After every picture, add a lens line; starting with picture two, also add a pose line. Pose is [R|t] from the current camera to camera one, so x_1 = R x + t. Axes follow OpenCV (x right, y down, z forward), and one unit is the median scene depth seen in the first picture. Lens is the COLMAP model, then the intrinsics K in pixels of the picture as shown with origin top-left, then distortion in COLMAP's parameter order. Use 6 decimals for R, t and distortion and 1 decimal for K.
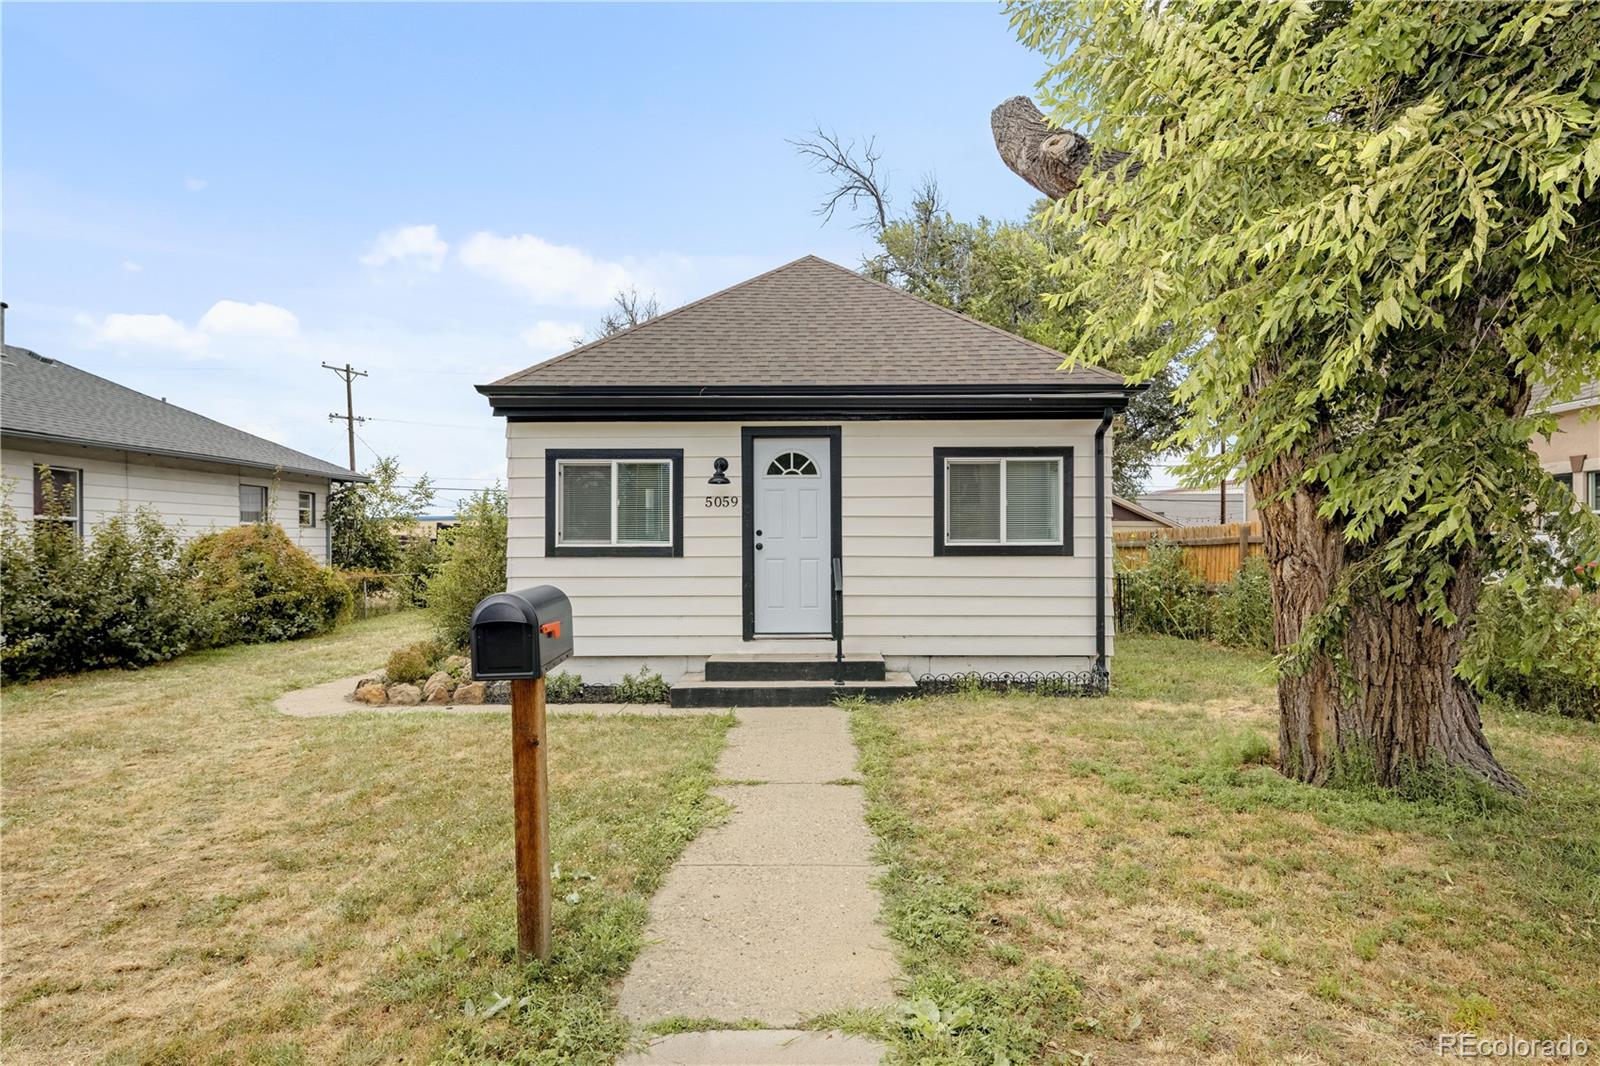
lens RADIAL K [[769.0, 0, 801.2], [0, 769.0, 555.6], [0, 0, 1]] dist [0.010124, -0.000247]
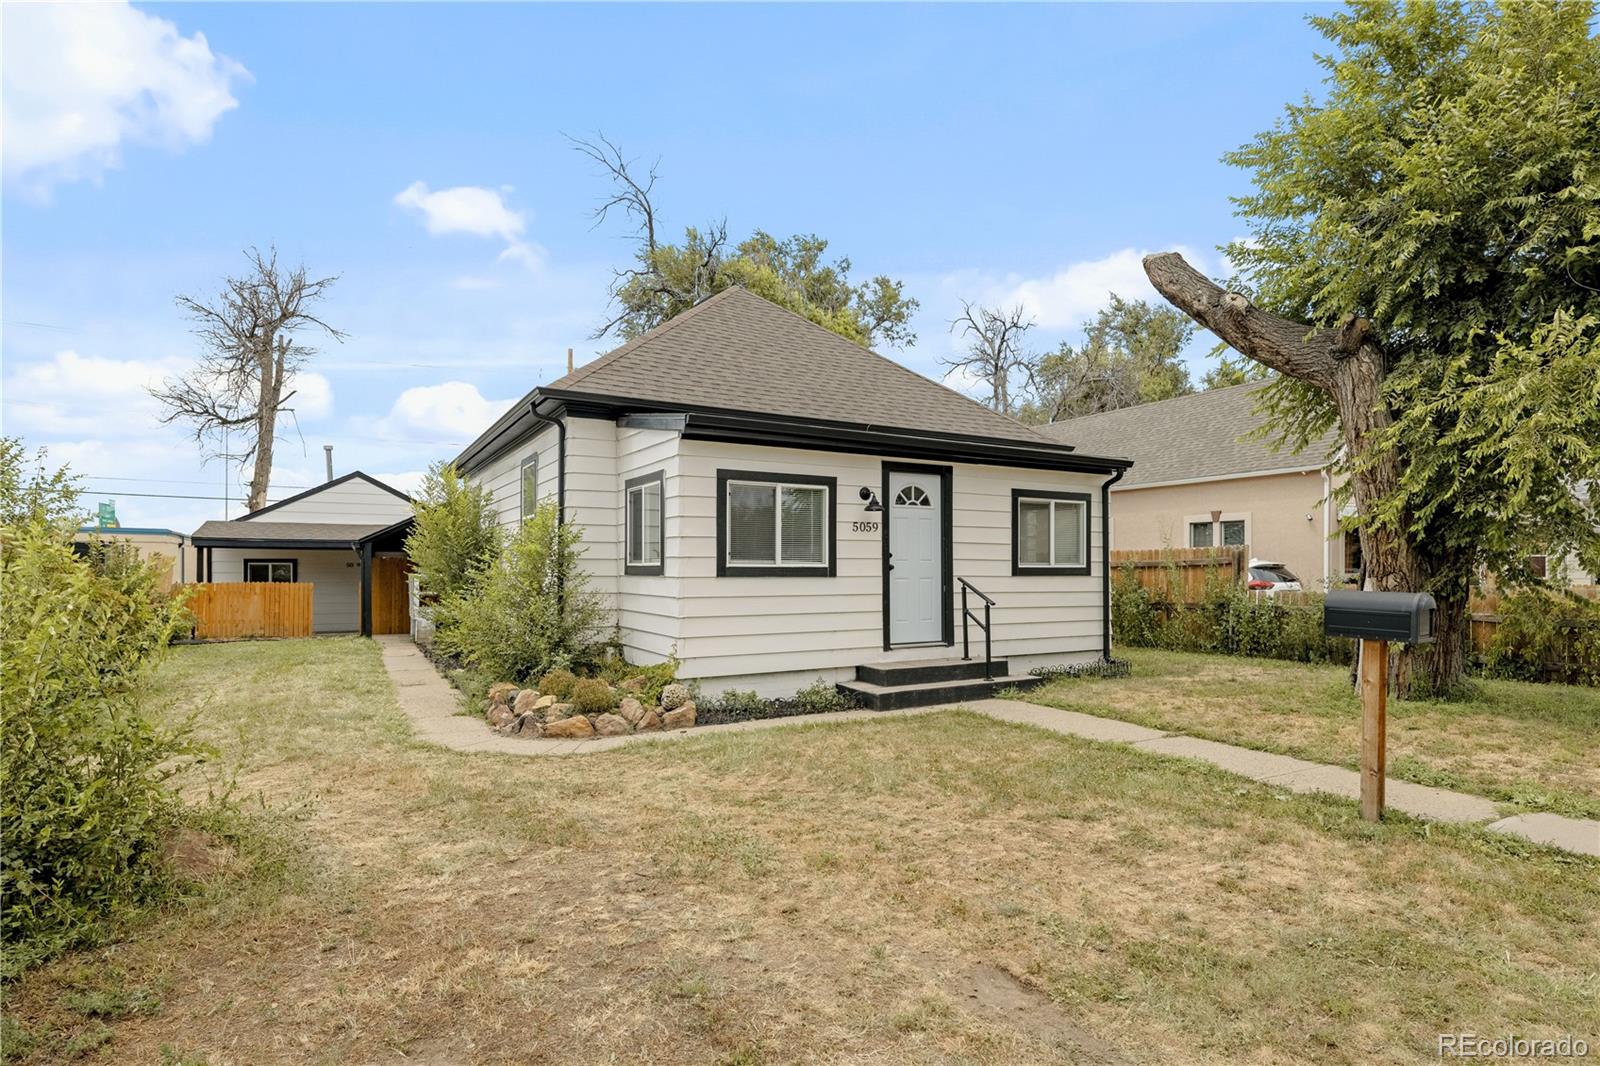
lens RADIAL K [[804.8, 0, 795.4], [0, 804.8, 574.1], [0, 0, 1]] dist [-0.006649, -0.000583]
pose [[0.866253, 0.000823, 0.499606, -0.772431], [0.001077, 0.999993, -0.003516, 0.002275], [-0.499605, 0.003584, 0.866246, 0.044490]]
